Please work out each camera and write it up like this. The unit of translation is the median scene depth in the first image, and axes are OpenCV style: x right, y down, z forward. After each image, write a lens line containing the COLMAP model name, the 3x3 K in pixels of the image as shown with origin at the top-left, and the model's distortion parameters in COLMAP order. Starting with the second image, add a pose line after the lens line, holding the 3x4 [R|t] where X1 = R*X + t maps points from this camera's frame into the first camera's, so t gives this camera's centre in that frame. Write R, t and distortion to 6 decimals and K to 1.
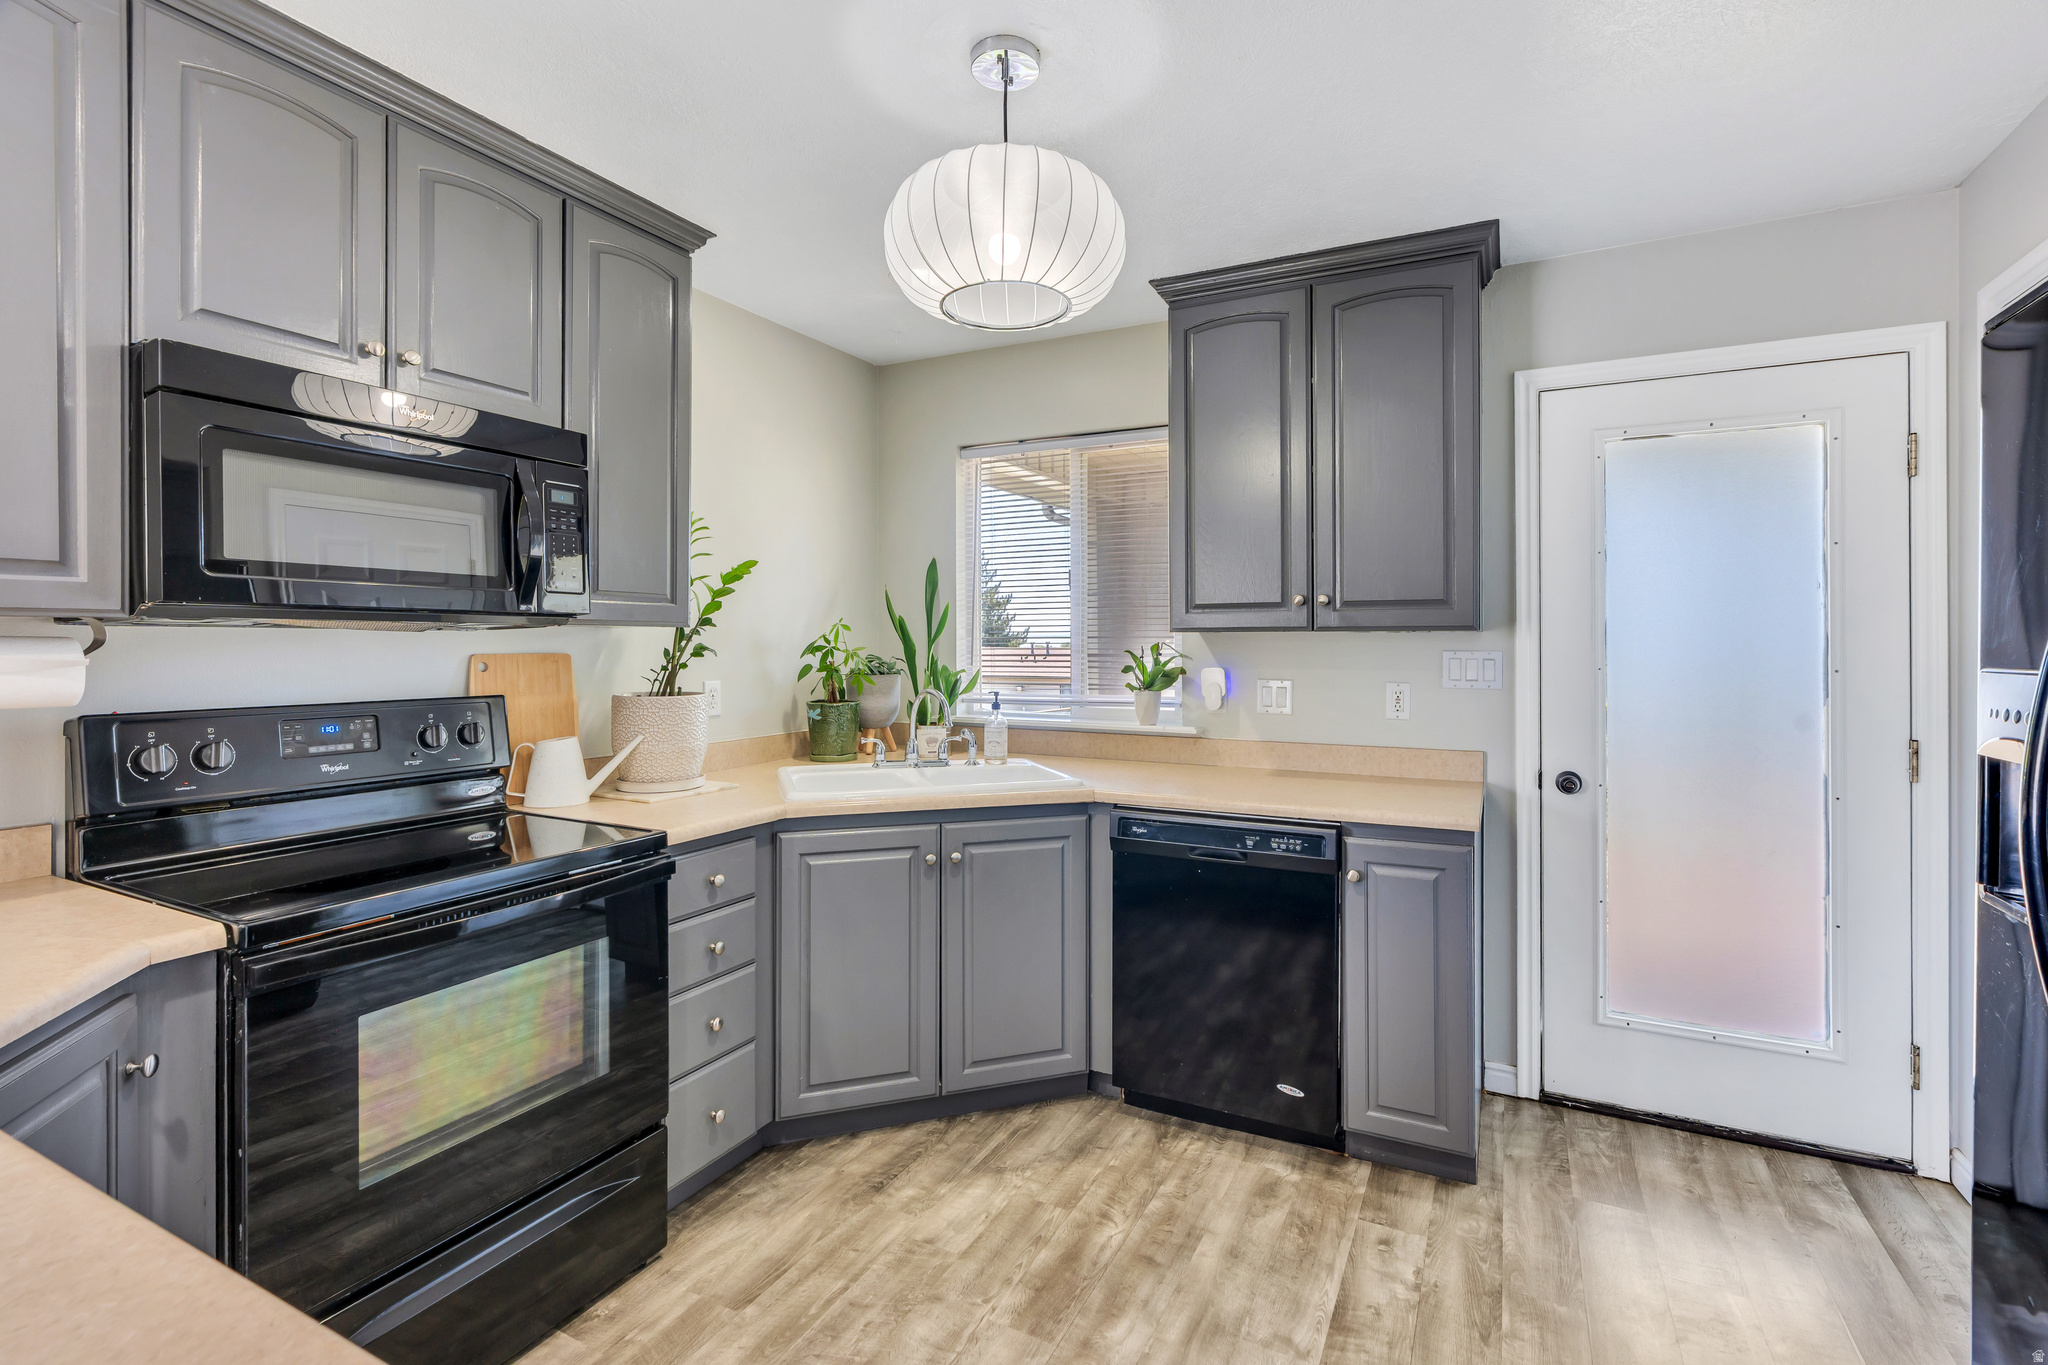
lens RADIAL K [[923.5, 0, 1031.9], [0, 923.5, 645.9], [0, 0, 1]] dist [-0.010734, 0.000502]
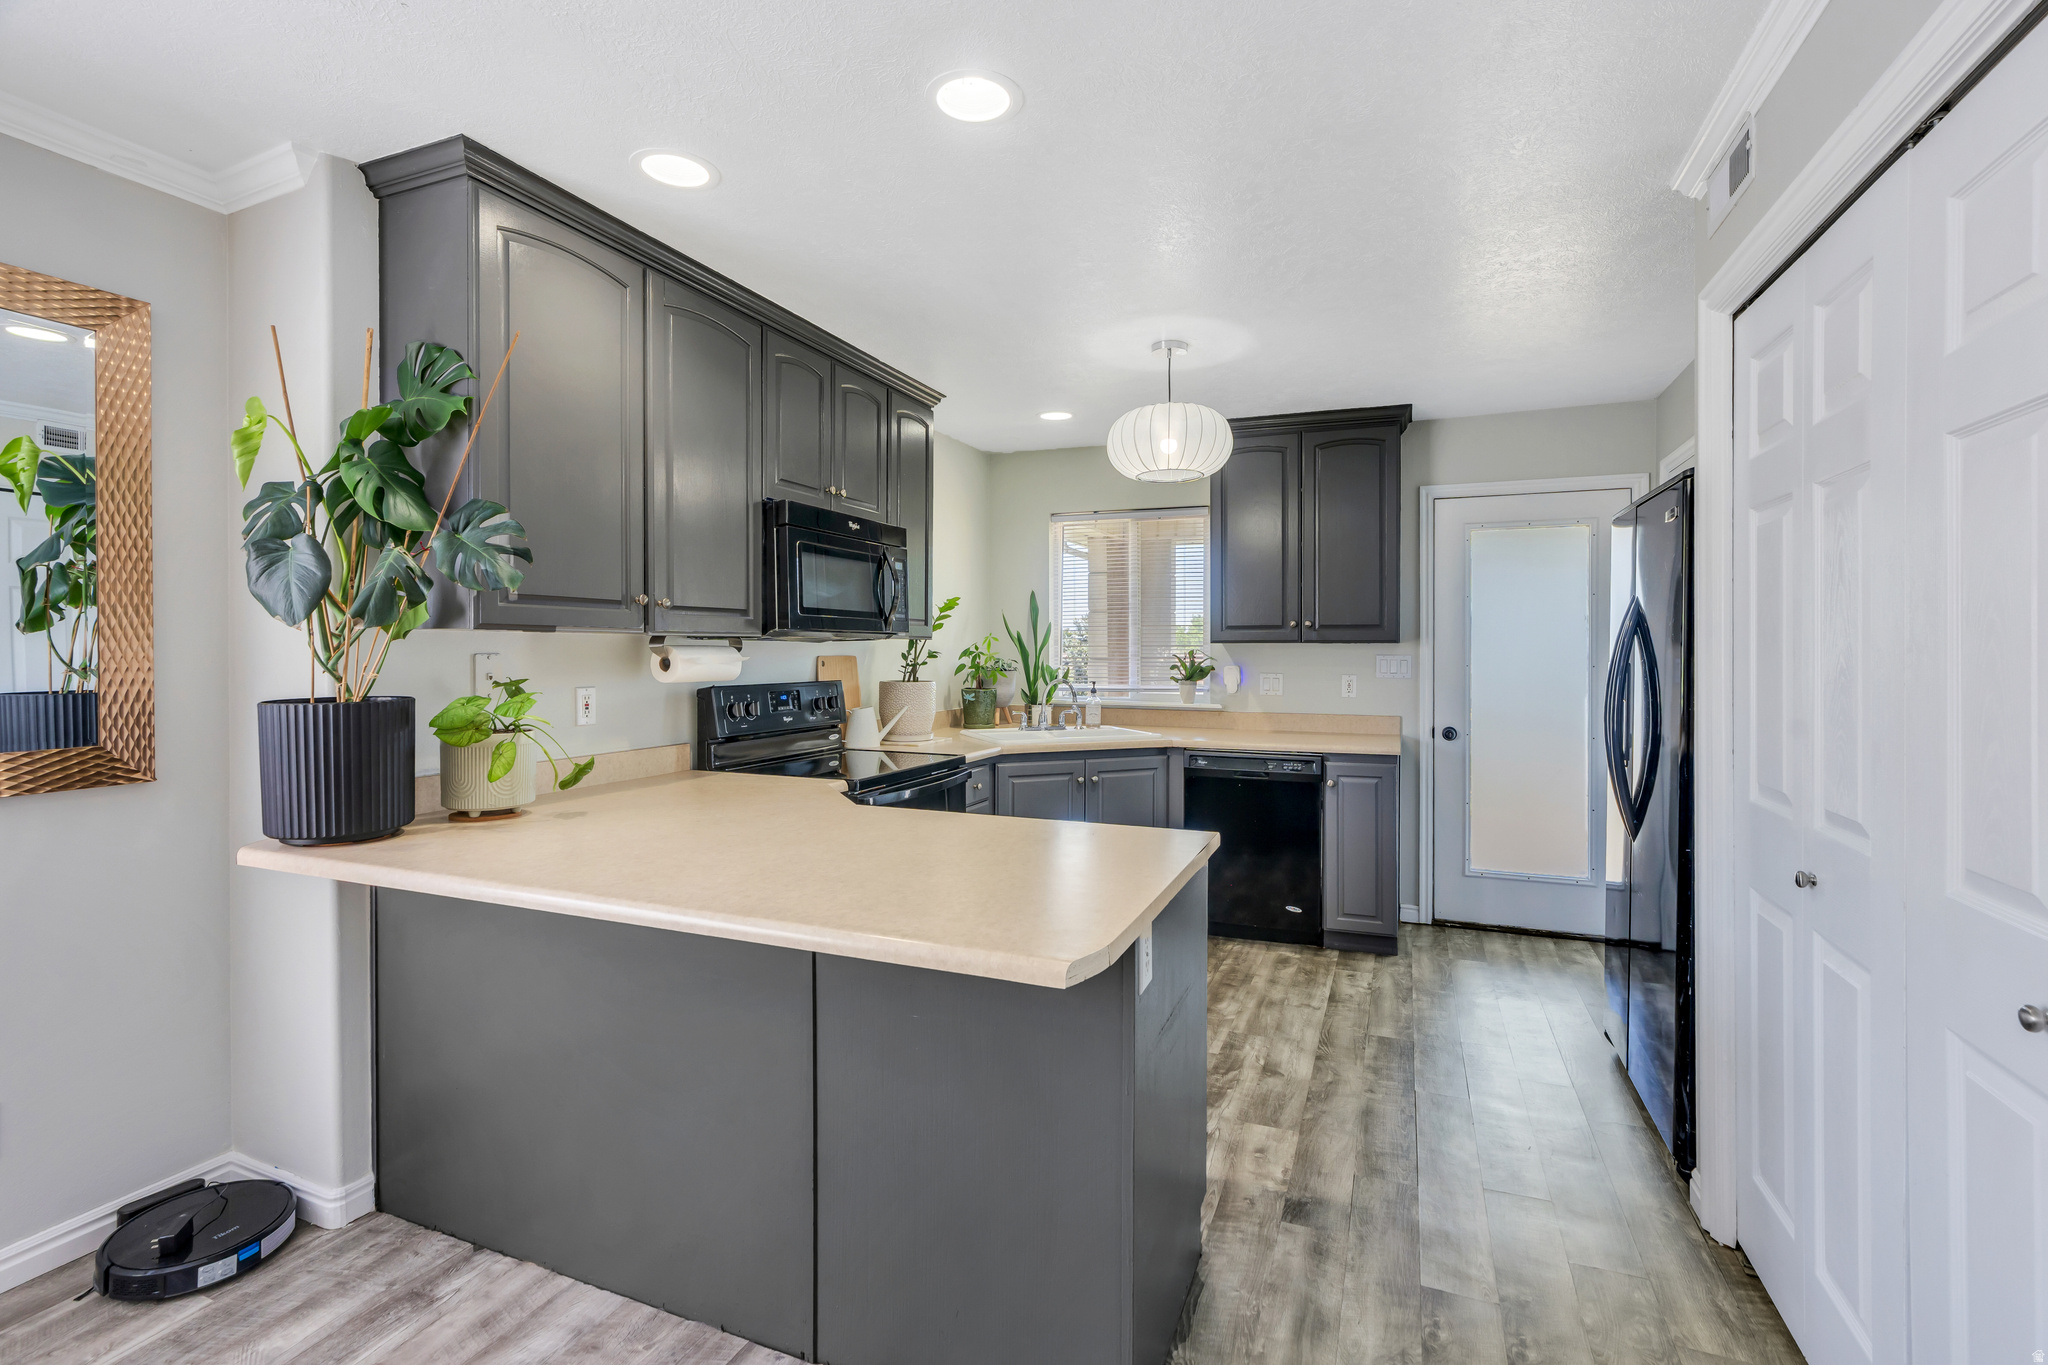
lens RADIAL K [[923.5, 0, 1034.7], [0, 923.5, 657.6], [0, 0, 1]] dist [-0.010734, 0.000502]
pose [[0.995789, 0.001978, 0.091651, -0.352503], [-0.002540, 0.999979, 0.006015, 0.001234], [-0.091637, -0.006223, 0.995773, -0.656424]]
